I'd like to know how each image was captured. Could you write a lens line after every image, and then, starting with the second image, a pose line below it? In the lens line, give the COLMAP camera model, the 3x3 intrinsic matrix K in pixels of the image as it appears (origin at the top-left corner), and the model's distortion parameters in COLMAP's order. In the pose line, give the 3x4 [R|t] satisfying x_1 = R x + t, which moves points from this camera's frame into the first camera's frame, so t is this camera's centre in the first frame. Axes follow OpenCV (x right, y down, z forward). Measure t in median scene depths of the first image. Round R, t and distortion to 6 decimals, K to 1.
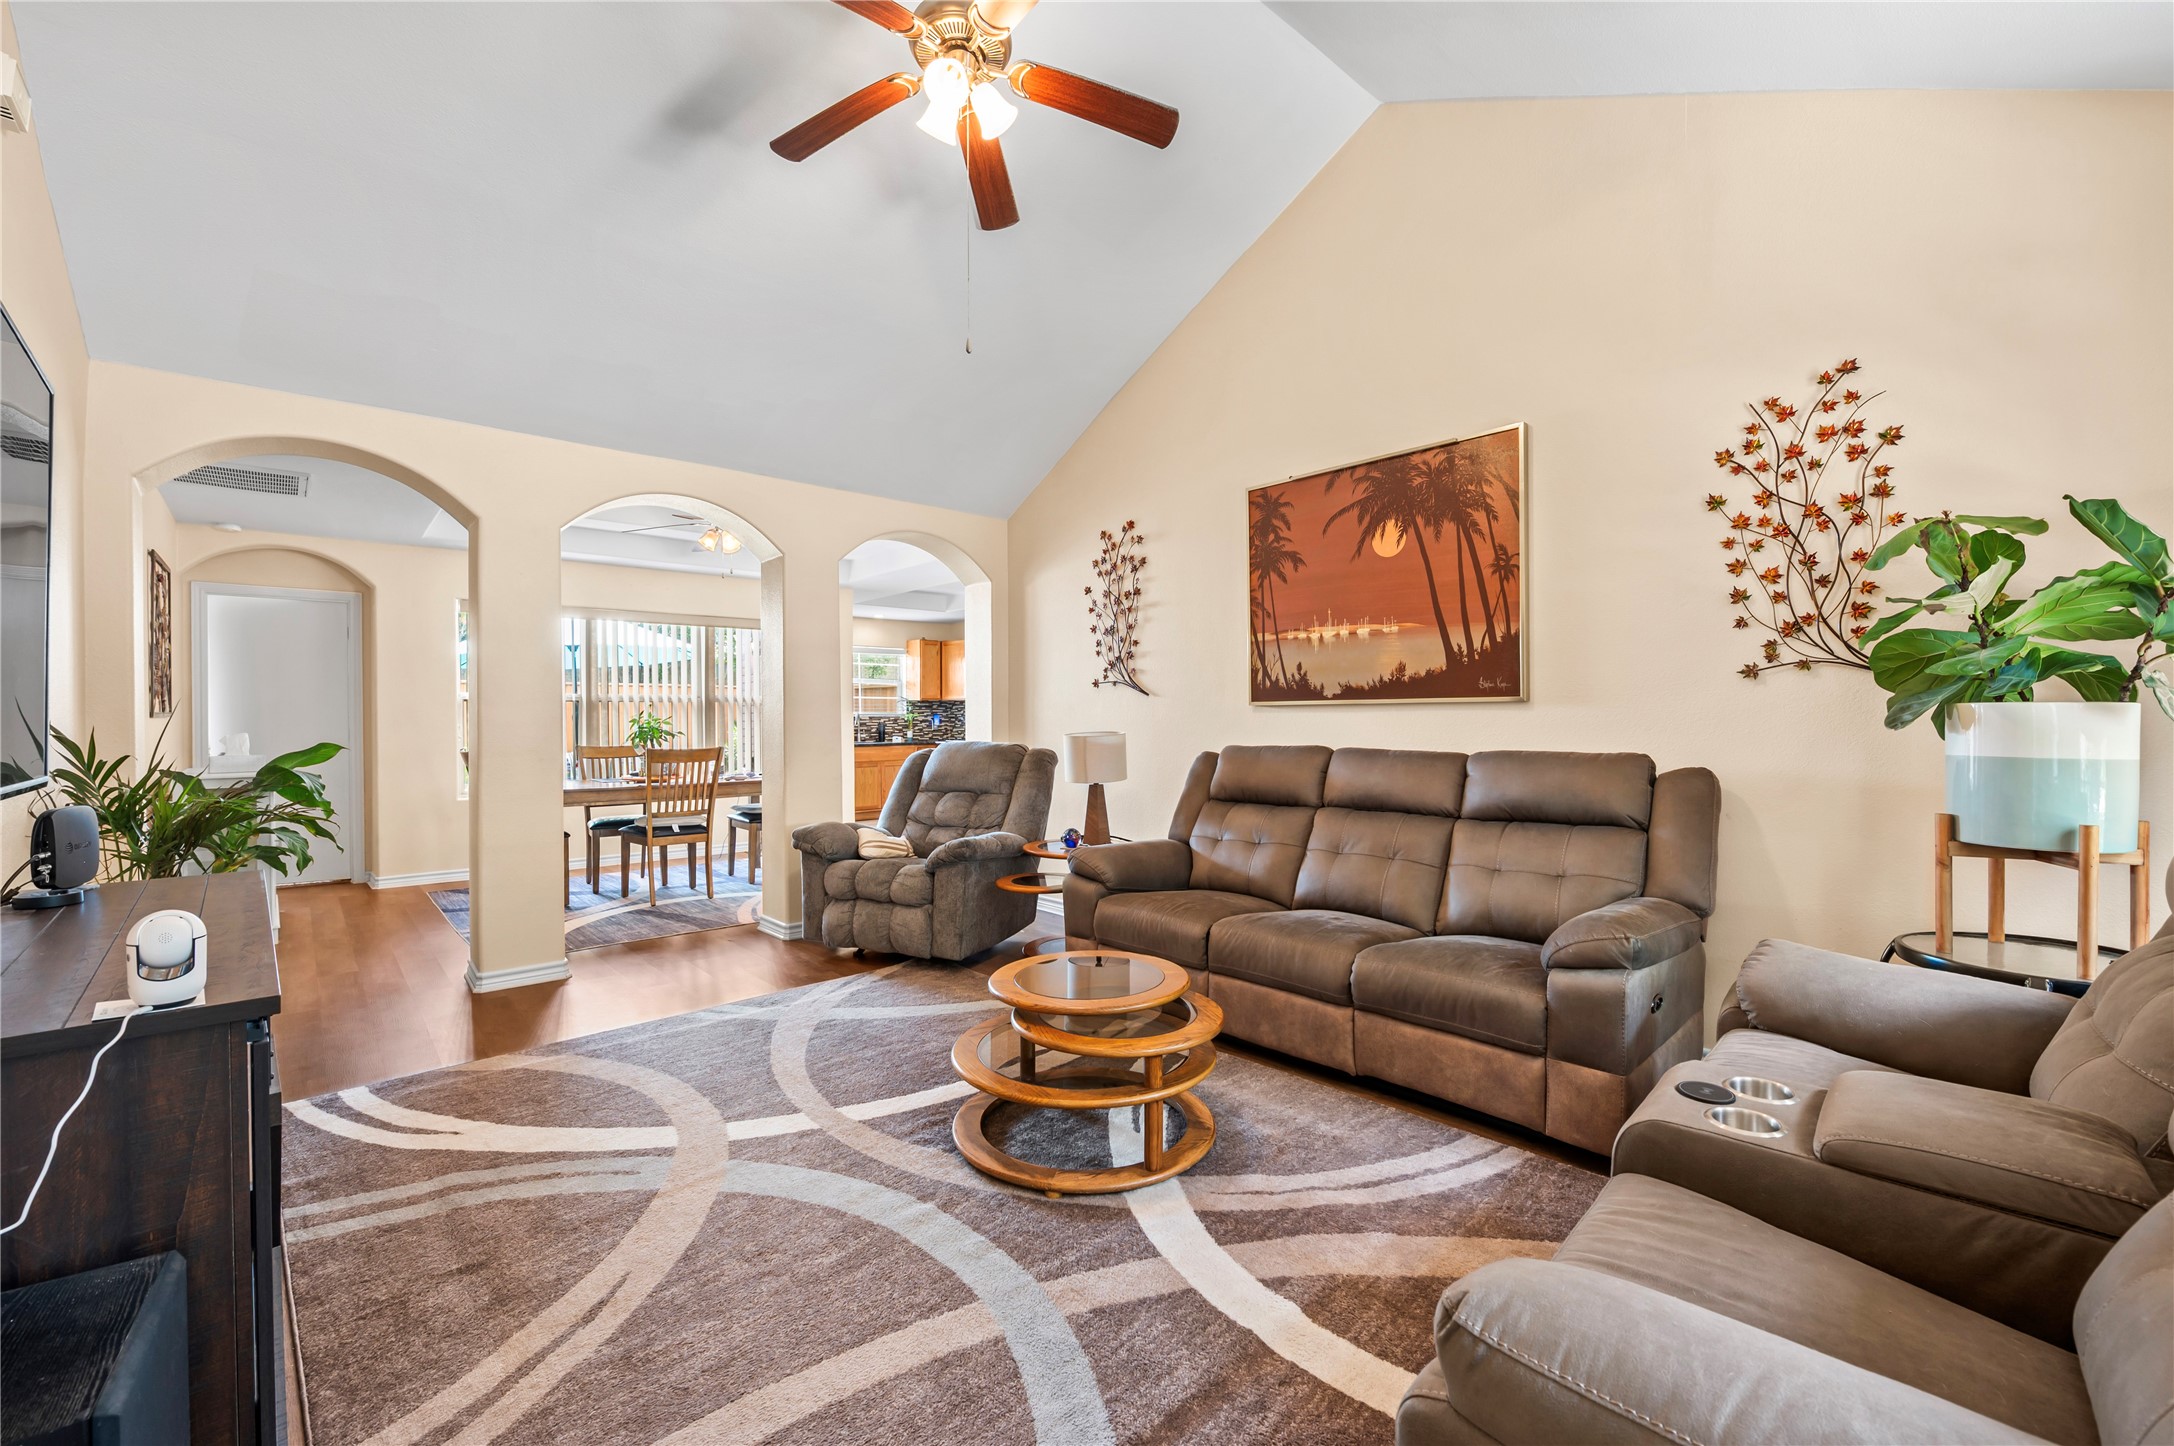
lens RADIAL K [[913.1, 0, 1090.3], [0, 913.1, 717.6], [0, 0, 1]] dist [-0.001467, -0.000251]
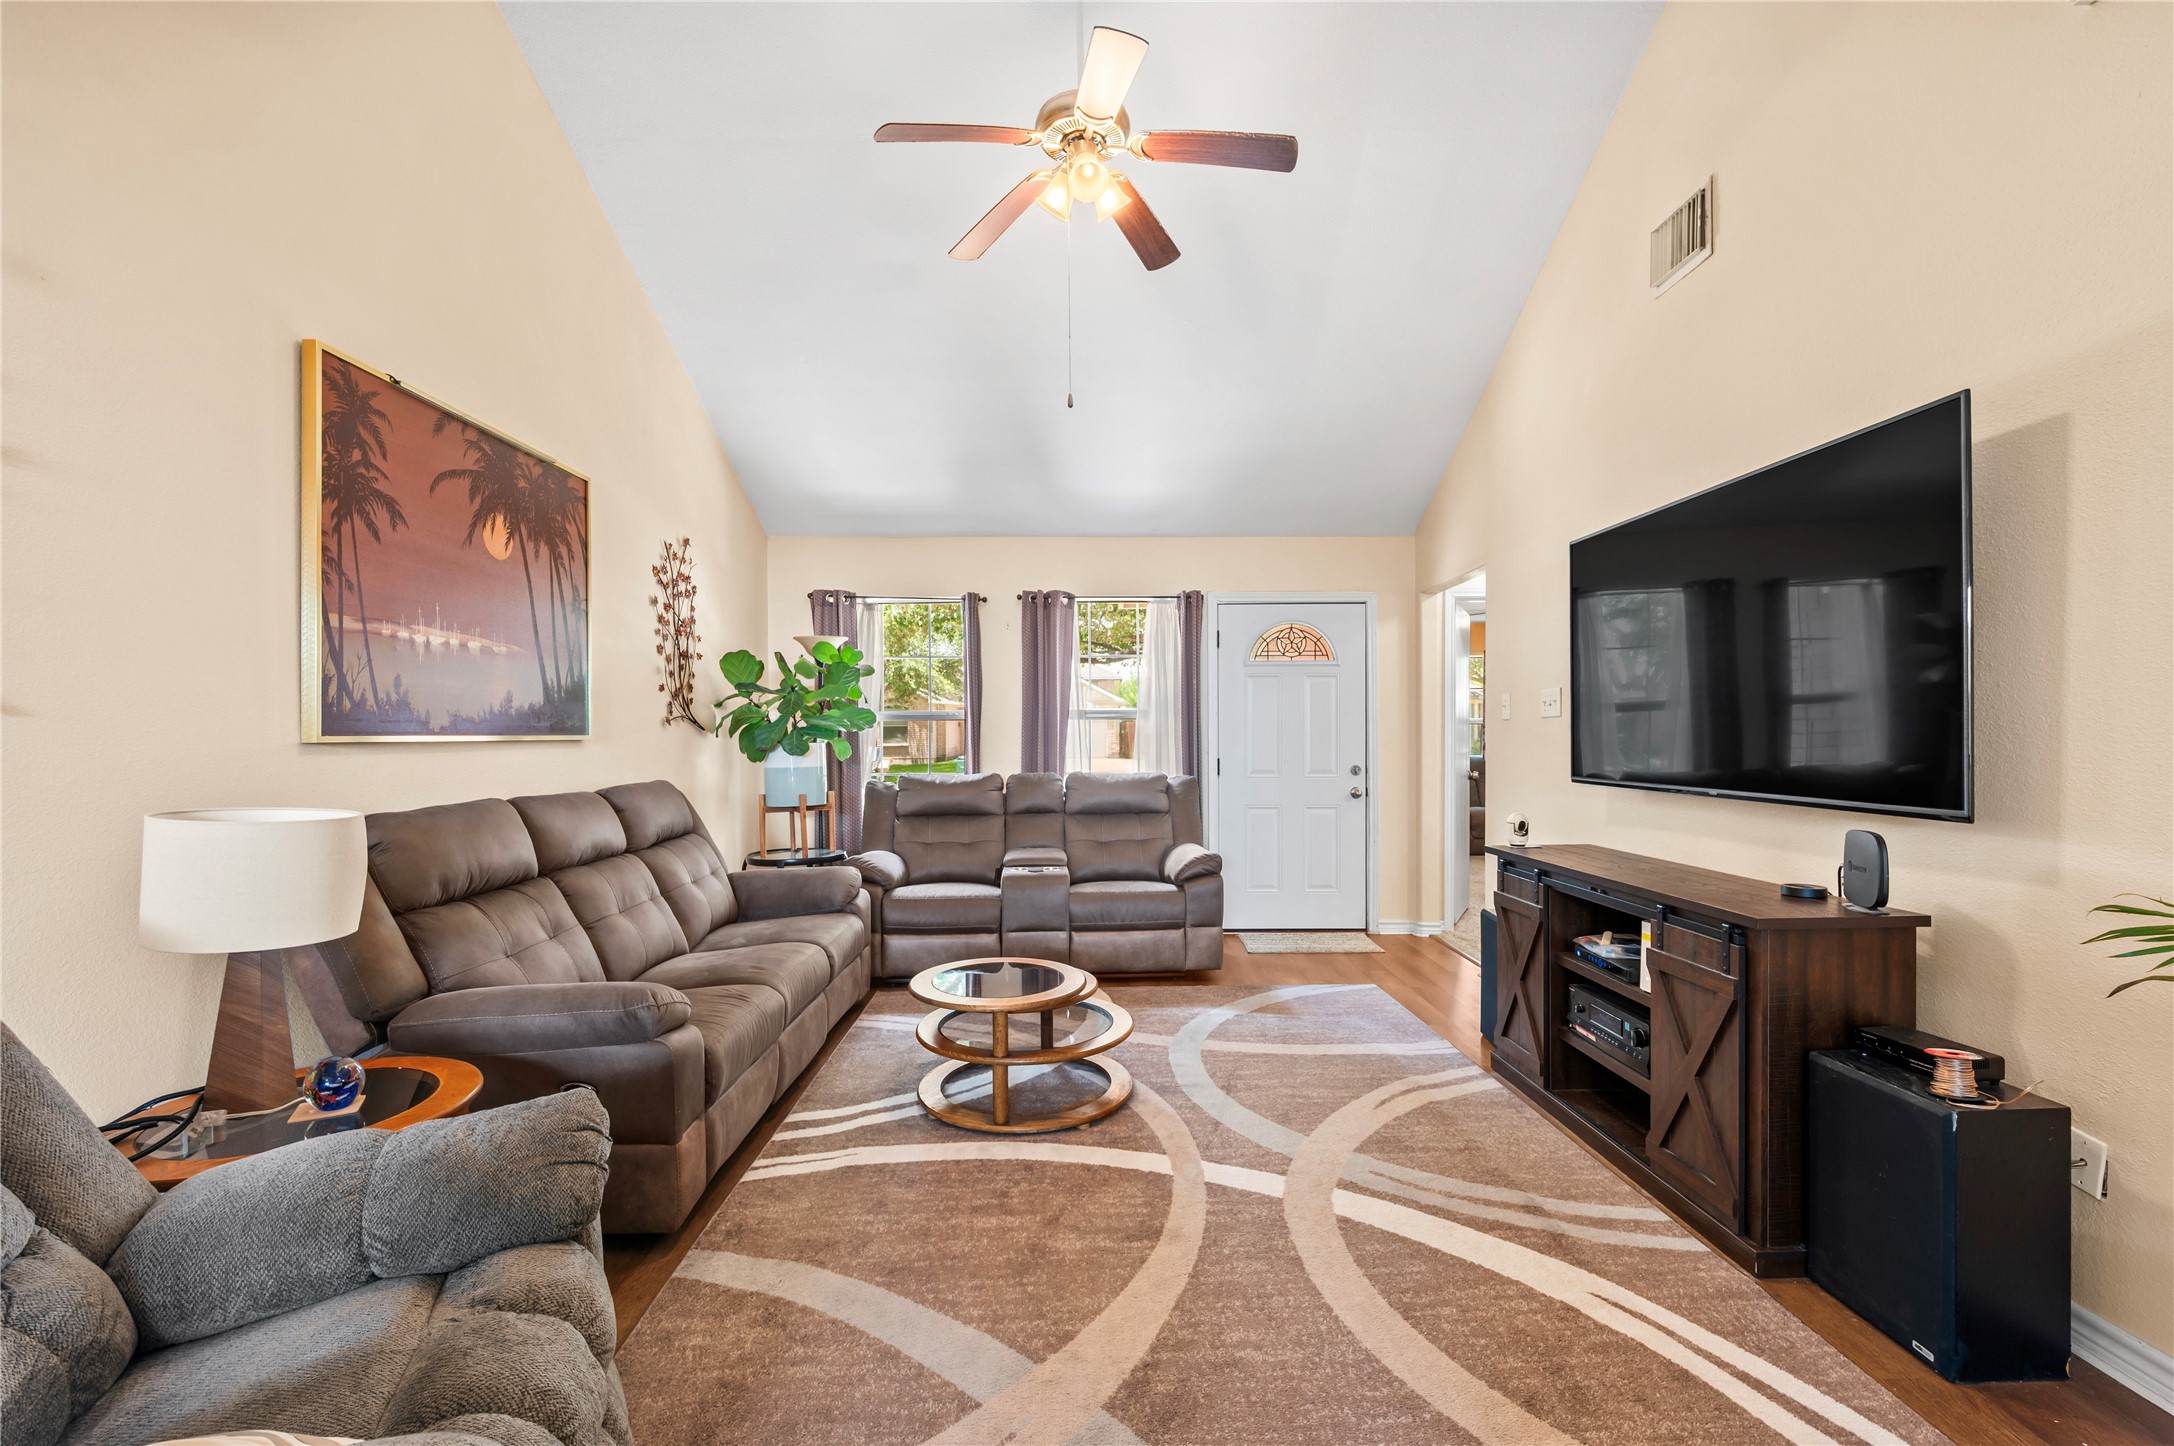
lens RADIAL K [[913.1, 0, 1093.0], [0, 913.1, 733.3], [0, 0, 1]] dist [-0.001467, -0.000251]
pose [[-0.747107, 0.006272, 0.664674, -0.615366], [0.006589, 0.999976, -0.002030, -0.017153], [-0.664671, 0.002863, -0.747131, 1.279787]]
